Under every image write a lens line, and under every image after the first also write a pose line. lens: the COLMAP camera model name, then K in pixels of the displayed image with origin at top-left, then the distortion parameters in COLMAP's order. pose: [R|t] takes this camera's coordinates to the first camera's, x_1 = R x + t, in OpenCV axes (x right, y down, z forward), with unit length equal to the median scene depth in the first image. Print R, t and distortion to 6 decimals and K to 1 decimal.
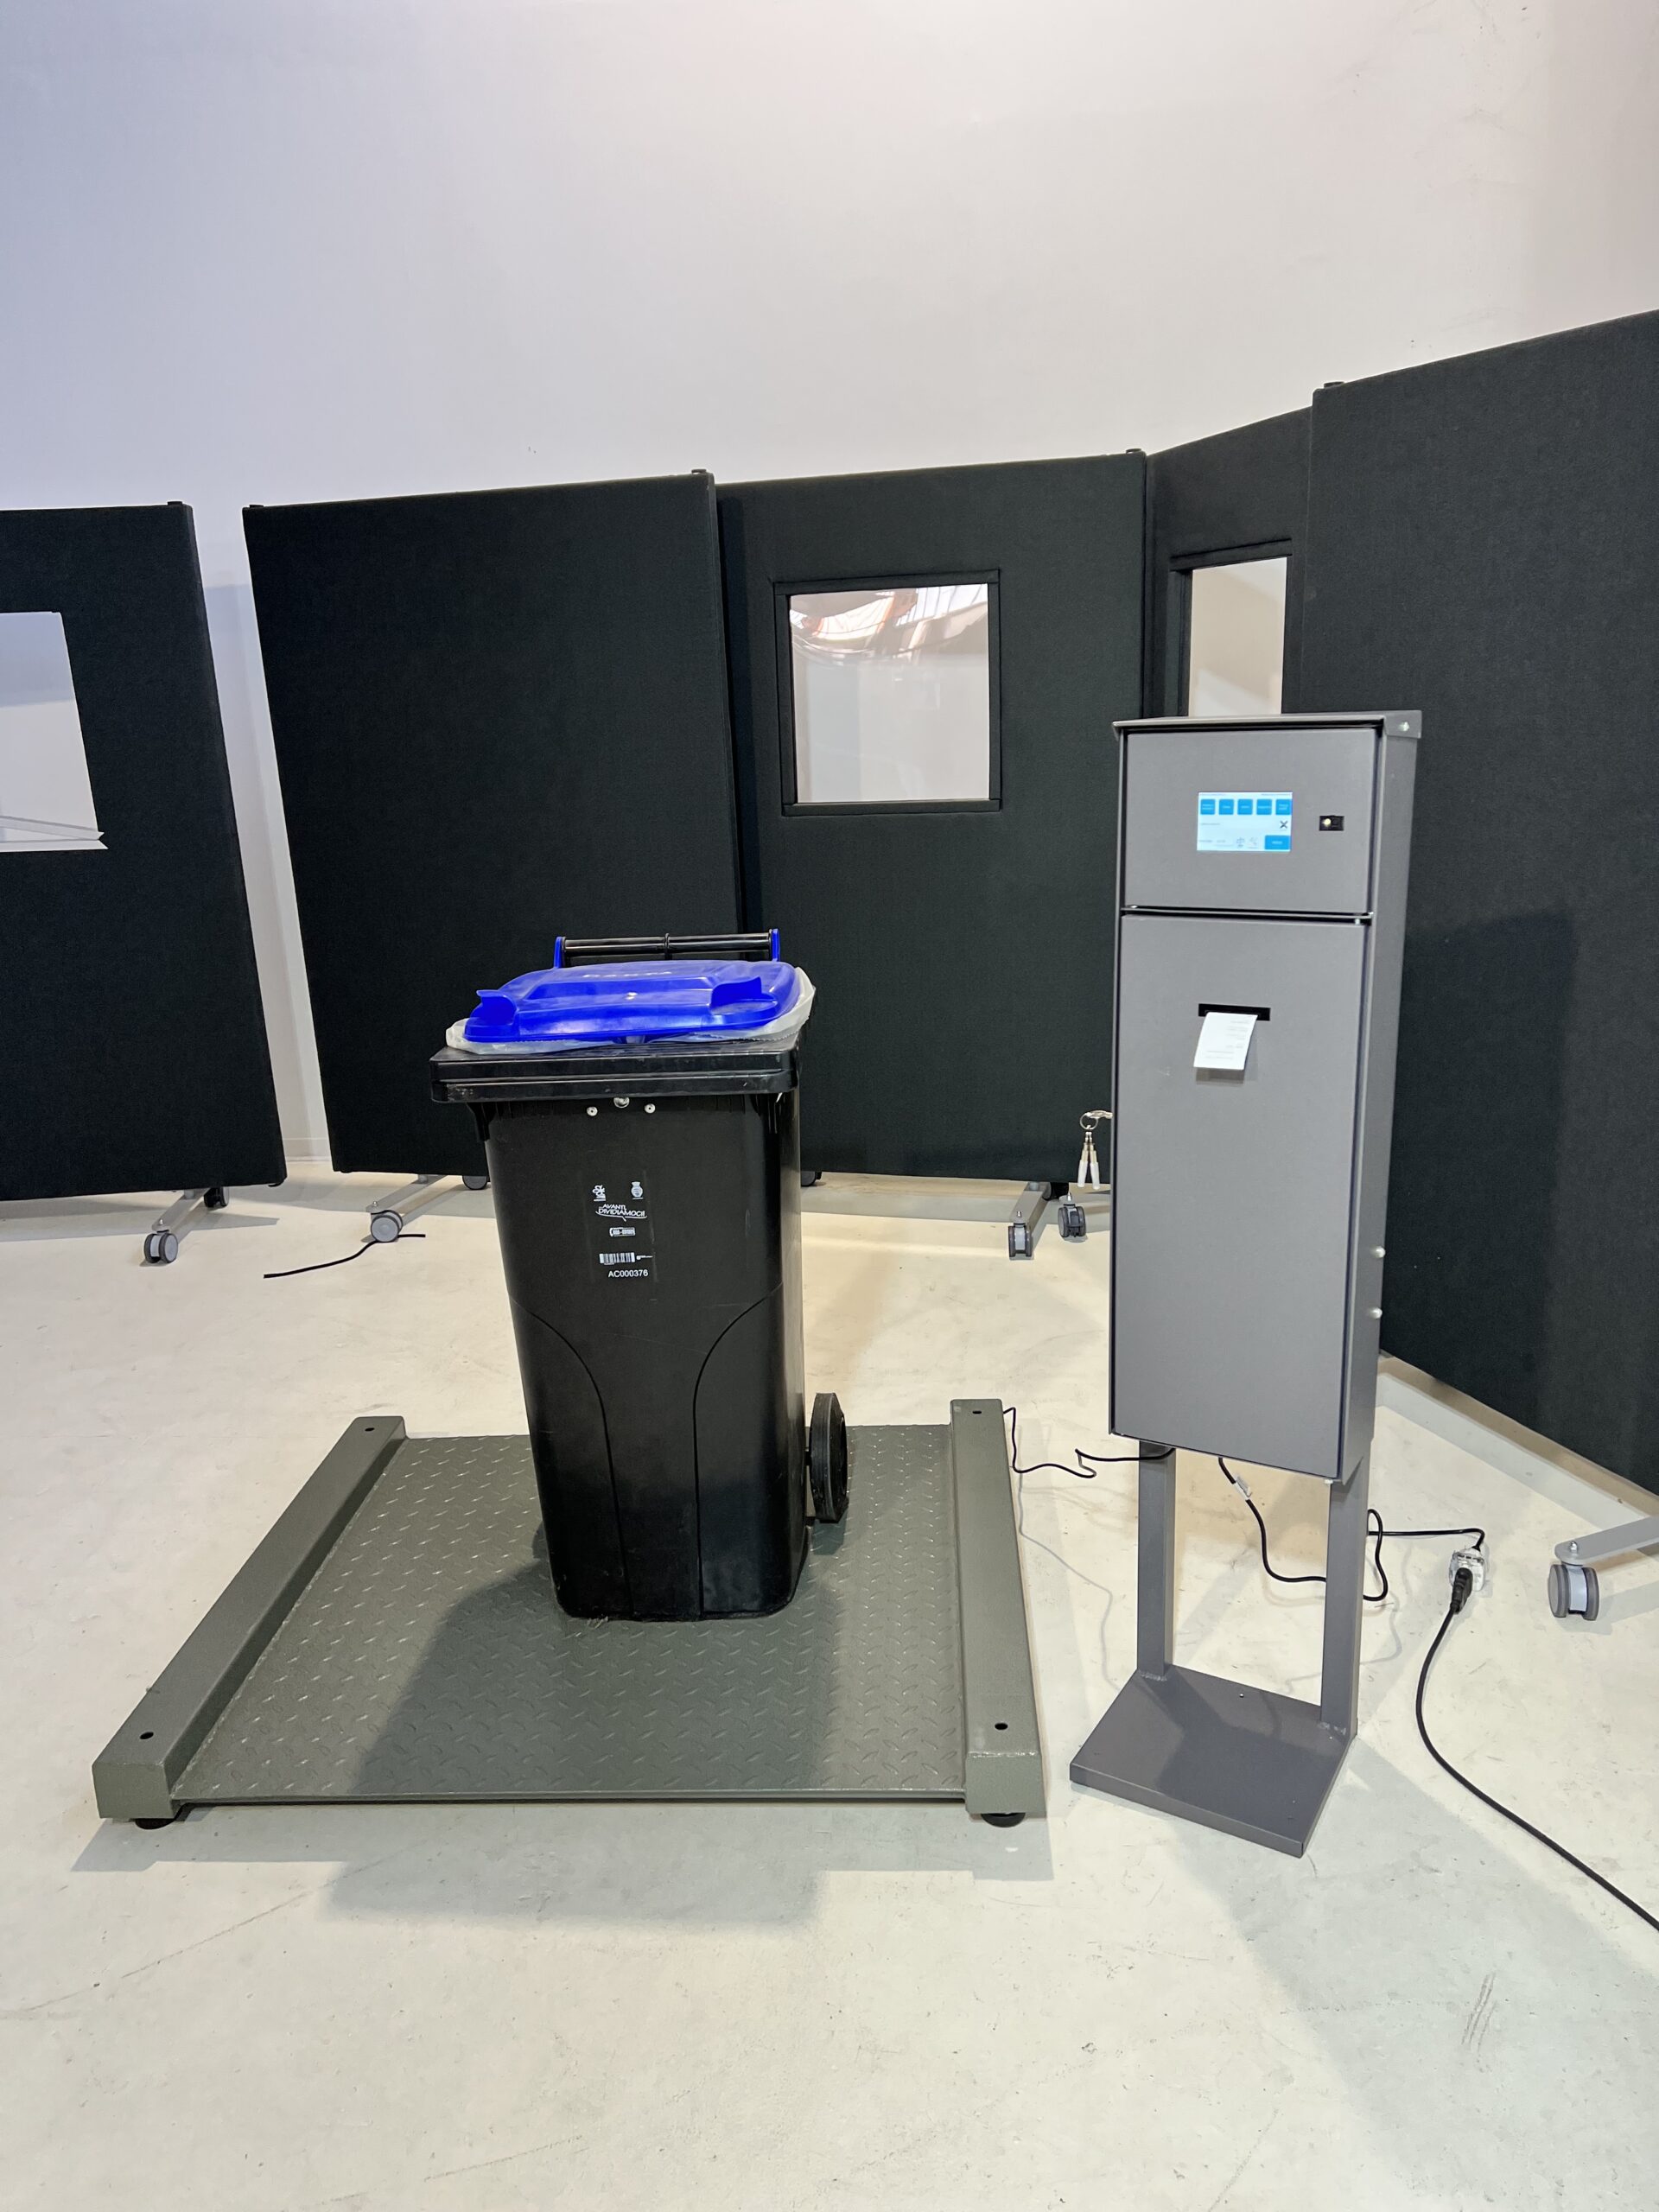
lens RADIAL K [[1637.7, 0, 832.8], [0, 1637.7, 1113.8], [0, 0, 1]] dist [0.058405, -0.065518]
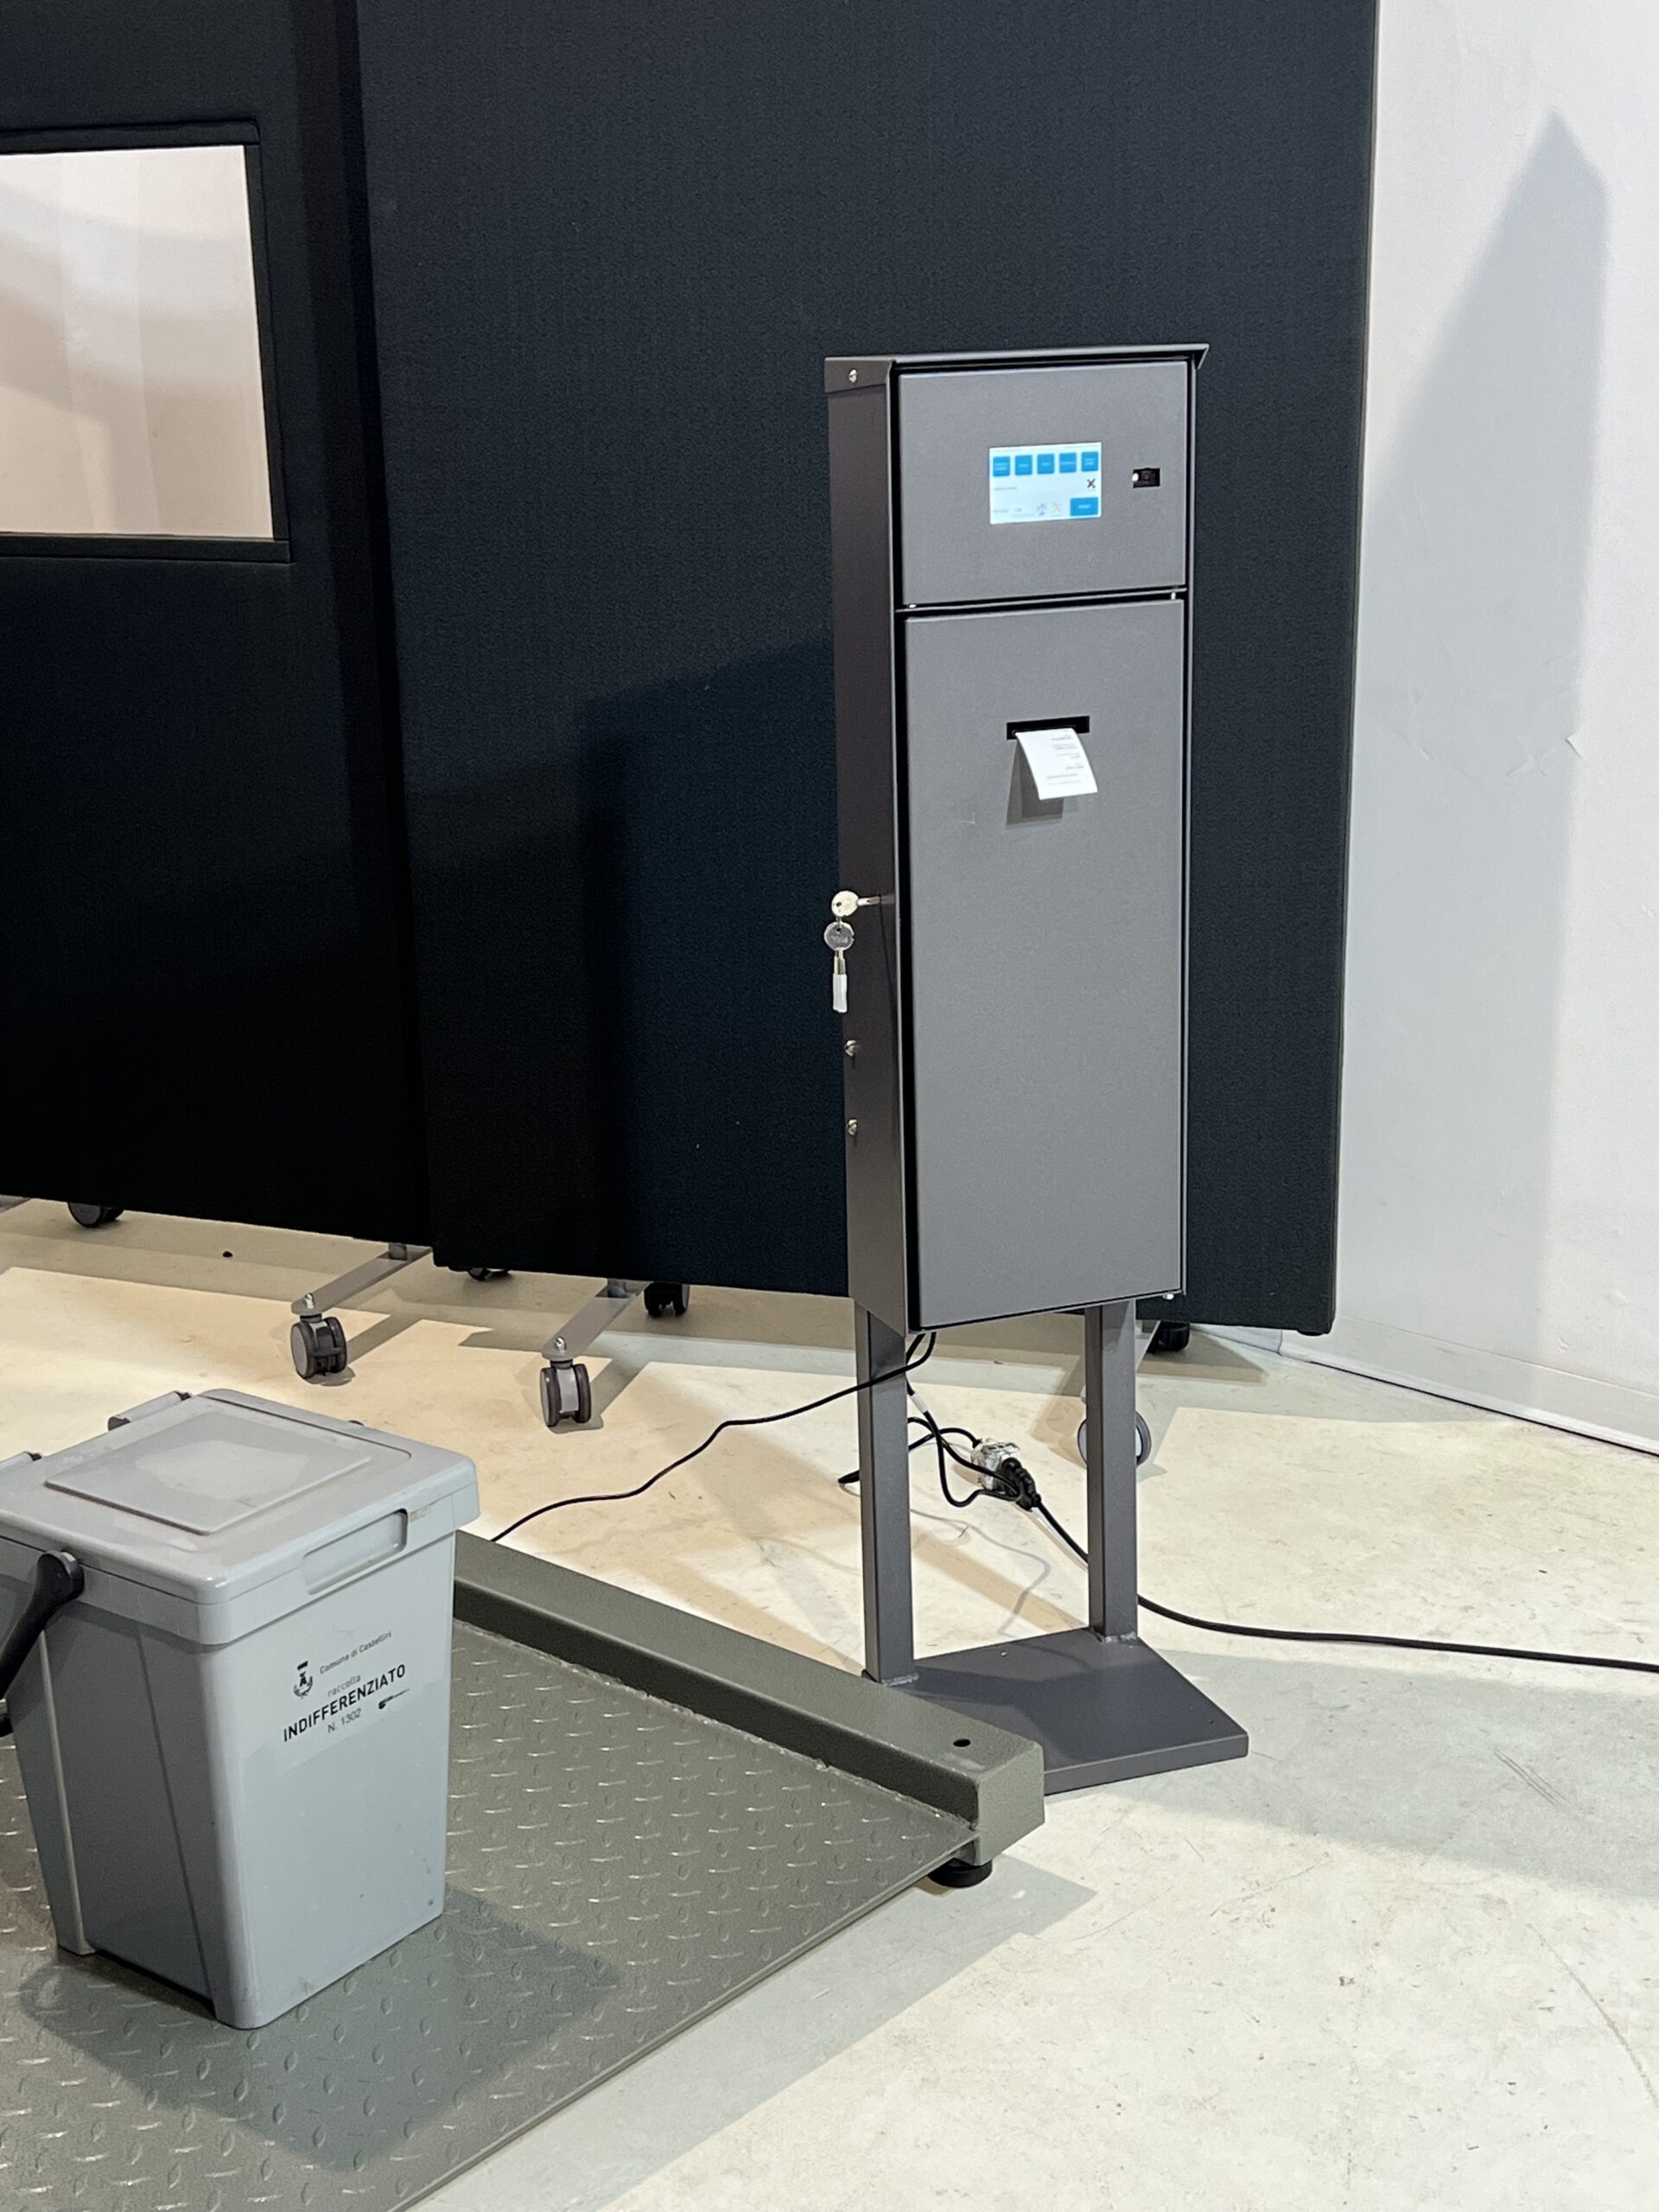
lens RADIAL K [[2961.7, 0, 775.1], [0, 2961.7, 1126.5], [0, 0, 1]] dist [0.259211, -1.018020]
pose [[0.624122, -0.187152, 0.758581, -0.839655], [0.204512, 0.976170, 0.072573, -0.005536], [-0.754086, 0.109844, 0.647525, 0.170575]]
